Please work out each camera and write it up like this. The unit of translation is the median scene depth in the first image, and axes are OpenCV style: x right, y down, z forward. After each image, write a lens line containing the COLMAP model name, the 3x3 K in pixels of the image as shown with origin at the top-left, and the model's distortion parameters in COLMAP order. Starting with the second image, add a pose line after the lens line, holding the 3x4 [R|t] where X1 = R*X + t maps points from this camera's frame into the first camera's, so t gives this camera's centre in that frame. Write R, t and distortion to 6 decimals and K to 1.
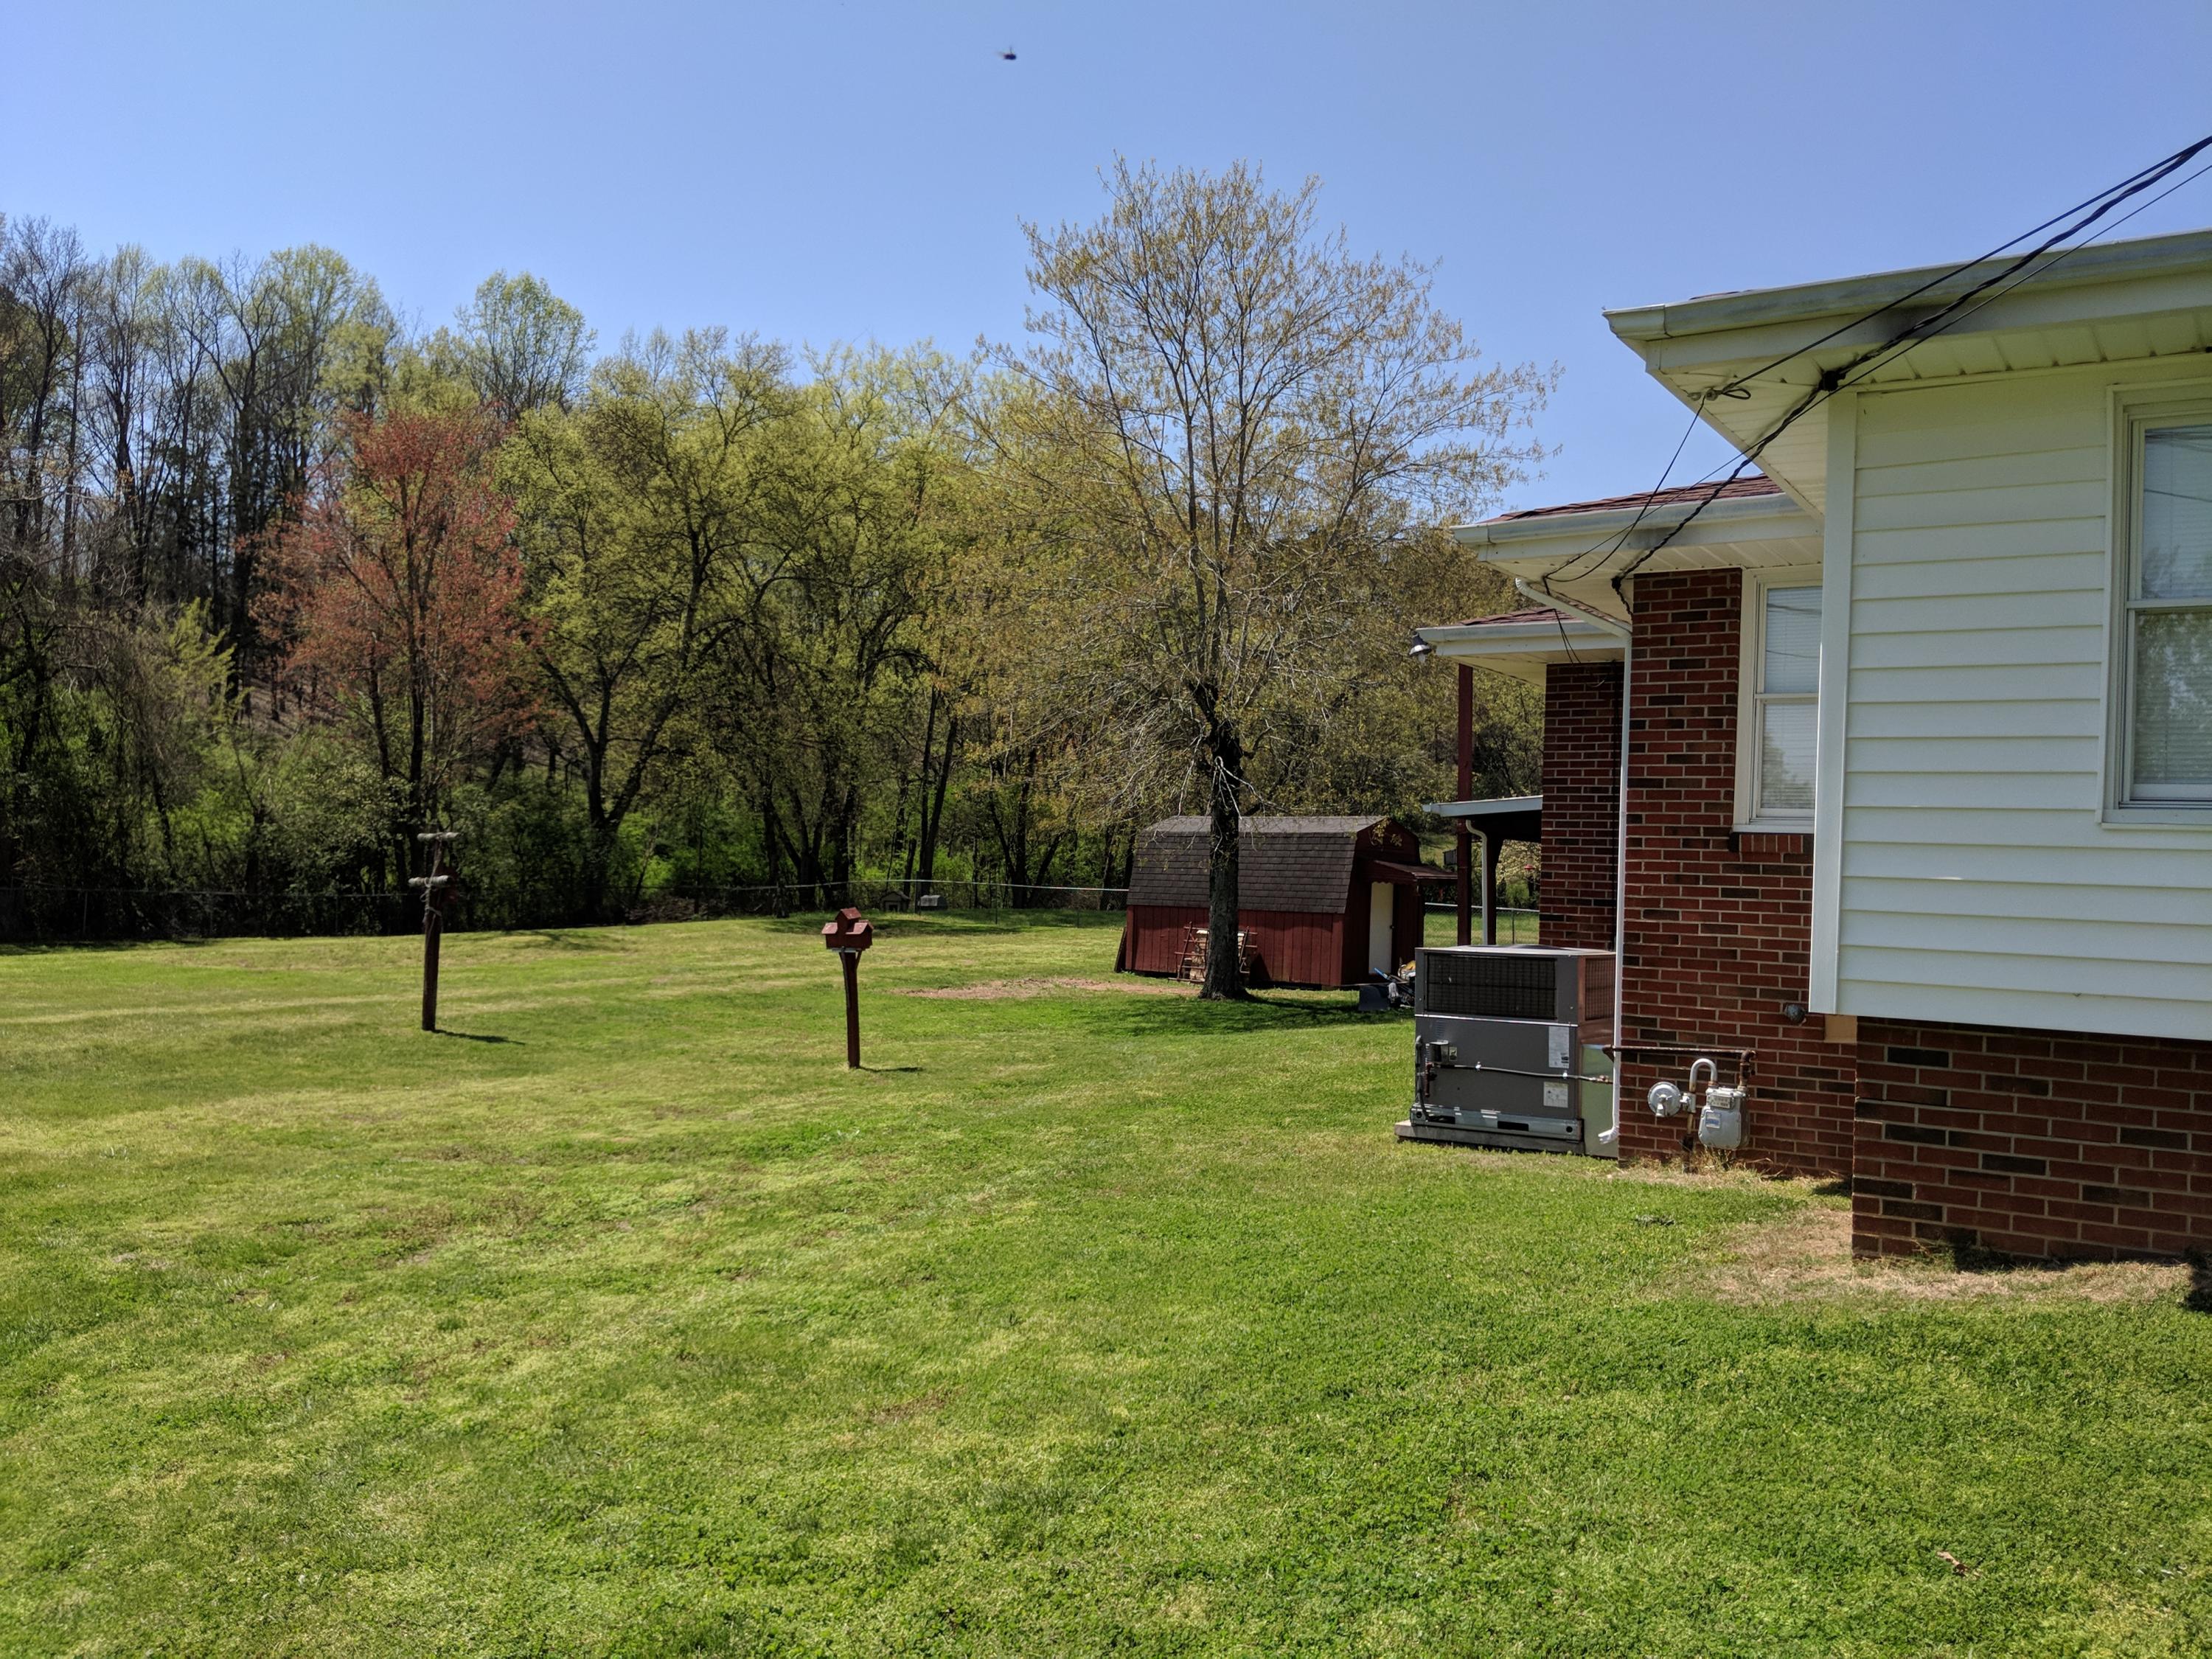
lens RADIAL K [[1764.7, 0, 1068.0], [0, 1764.7, 817.3], [0, 0, 1]] dist [0.038632, -0.074011]
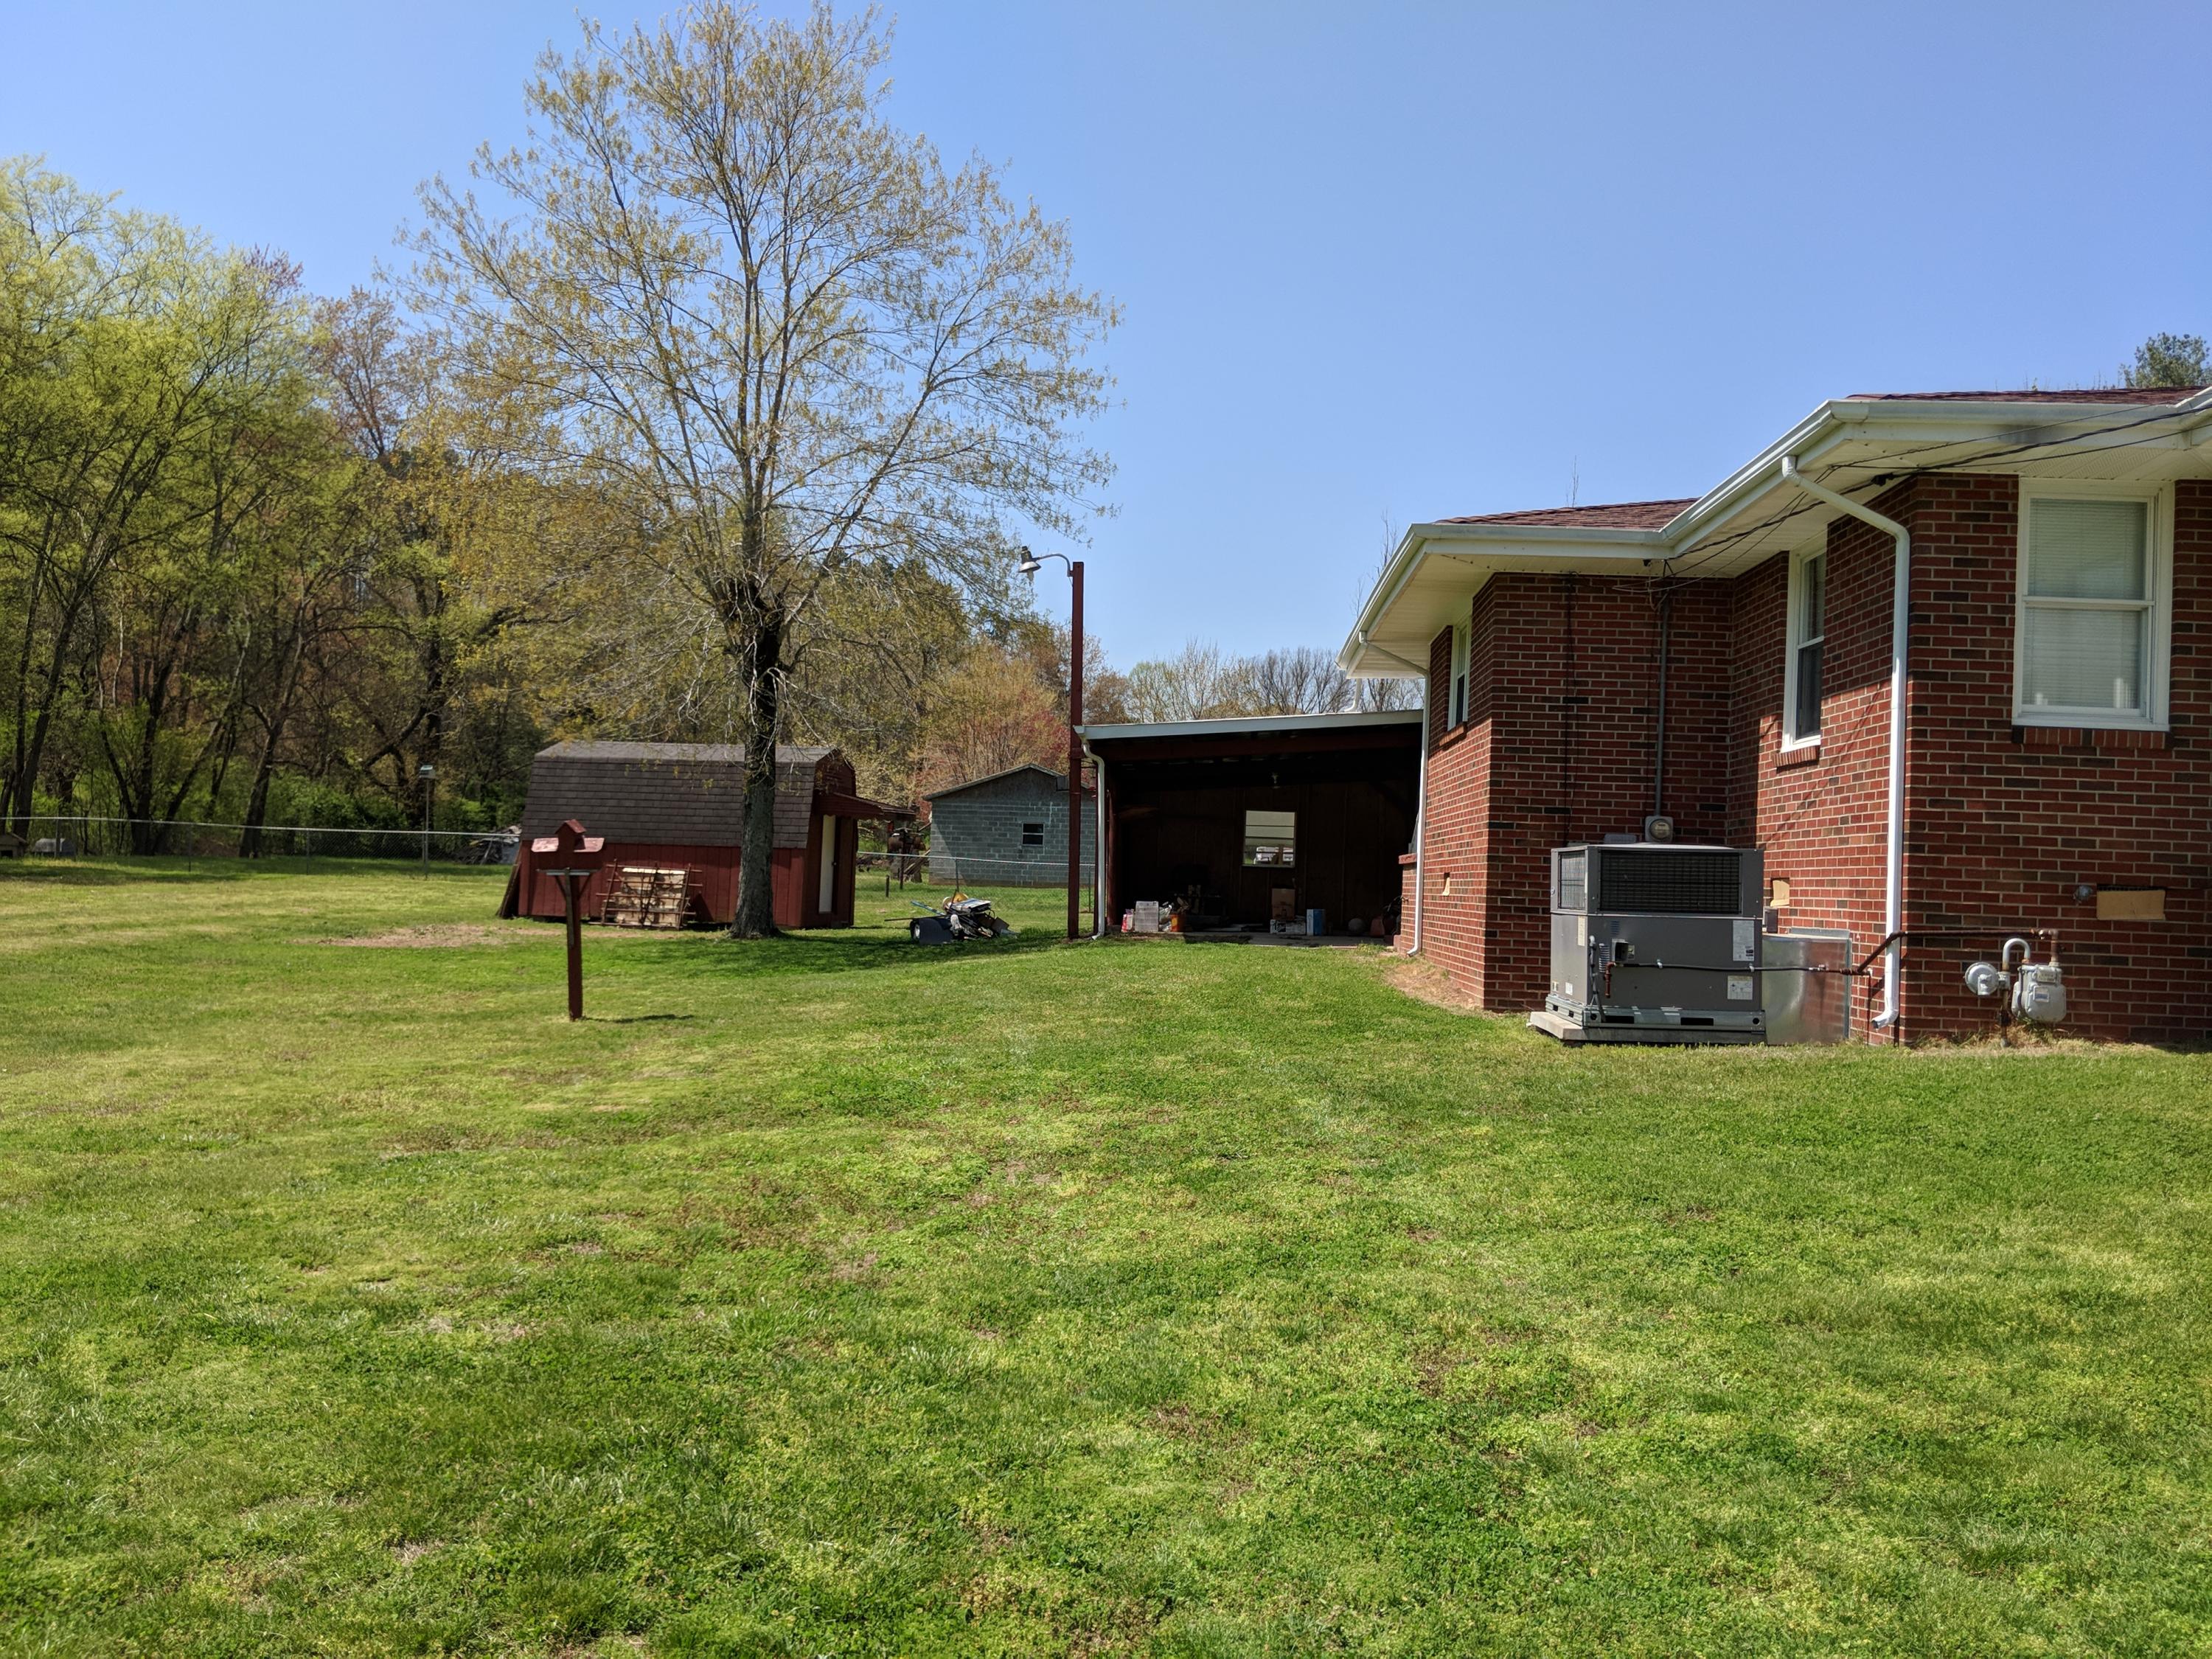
lens RADIAL K [[1764.7, 0, 1102.3], [0, 1764.7, 829.6], [0, 0, 1]] dist [0.038632, -0.074011]
pose [[0.869999, 0.005868, 0.493019, -0.616734], [-0.022279, 0.999376, 0.027420, 0.053799], [-0.492551, -0.034839, 0.869586, 0.348042]]
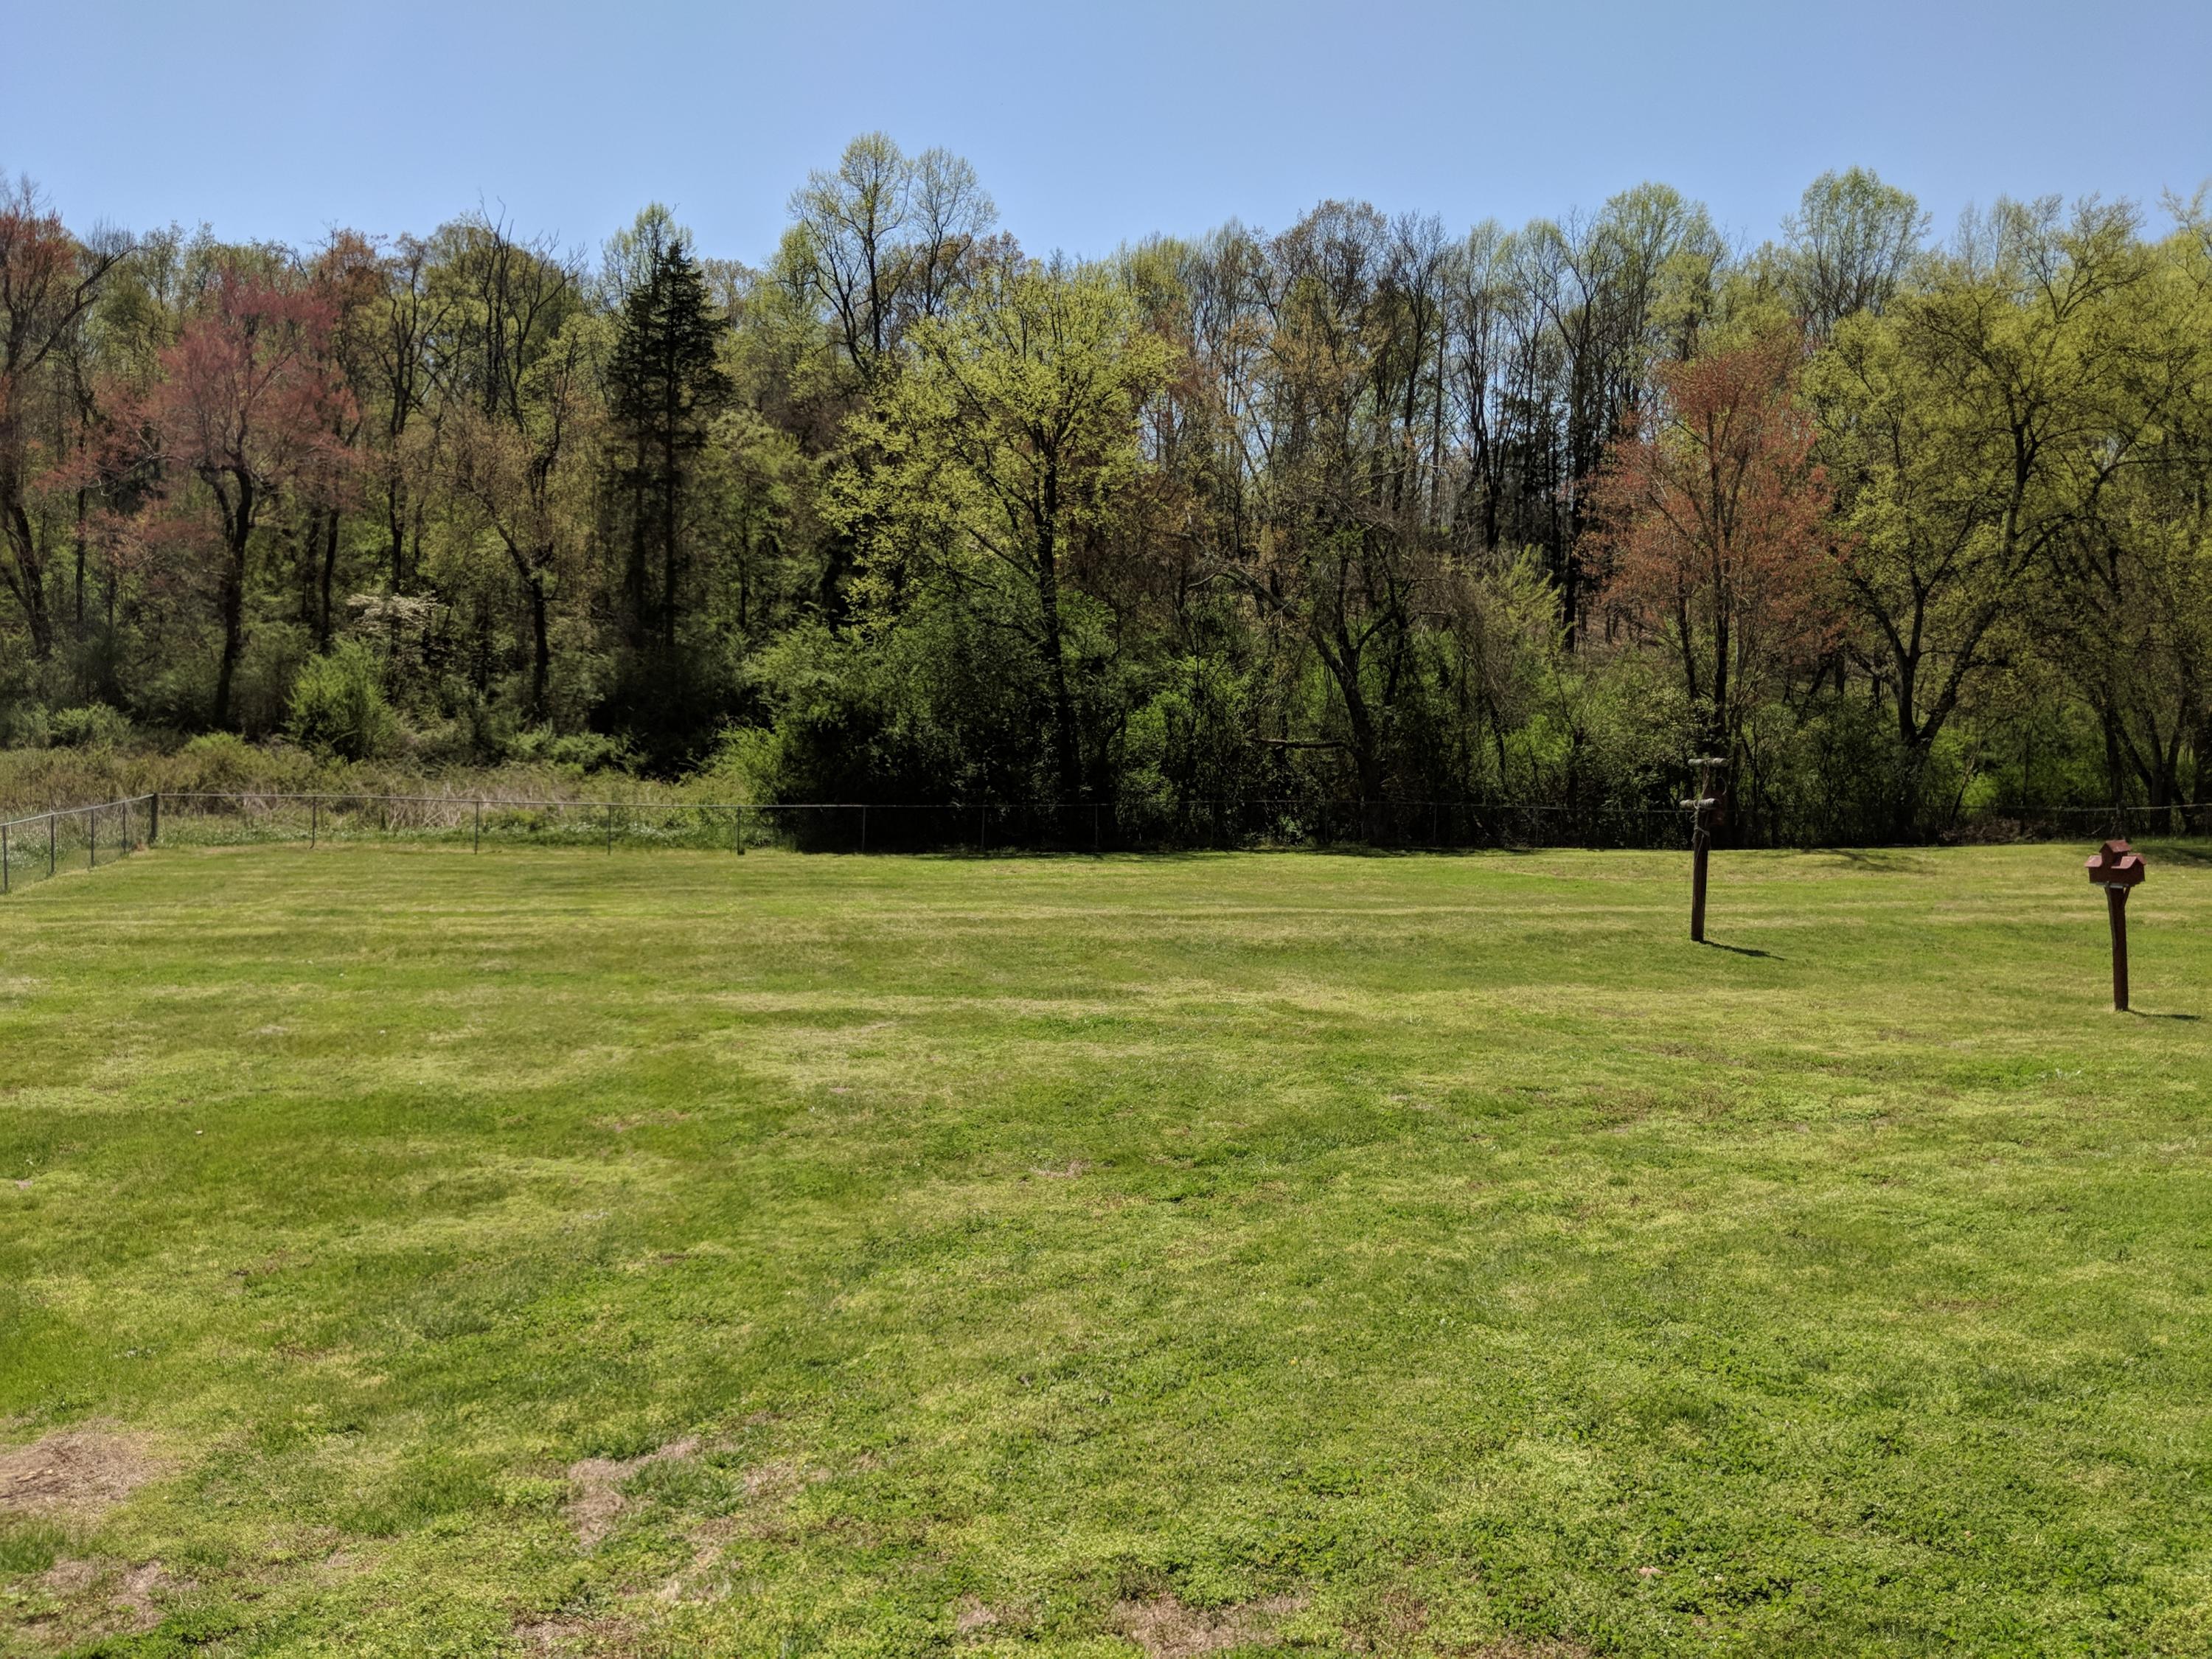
lens RADIAL K [[1764.7, 0, 1103.3], [0, 1764.7, 806.8], [0, 0, 1]] dist [0.038632, -0.074011]
pose [[0.760422, 0.014129, -0.649276, 0.031874], [0.014191, 0.999163, 0.038364, -0.004079], [0.649275, -0.038386, 0.759585, -0.026647]]
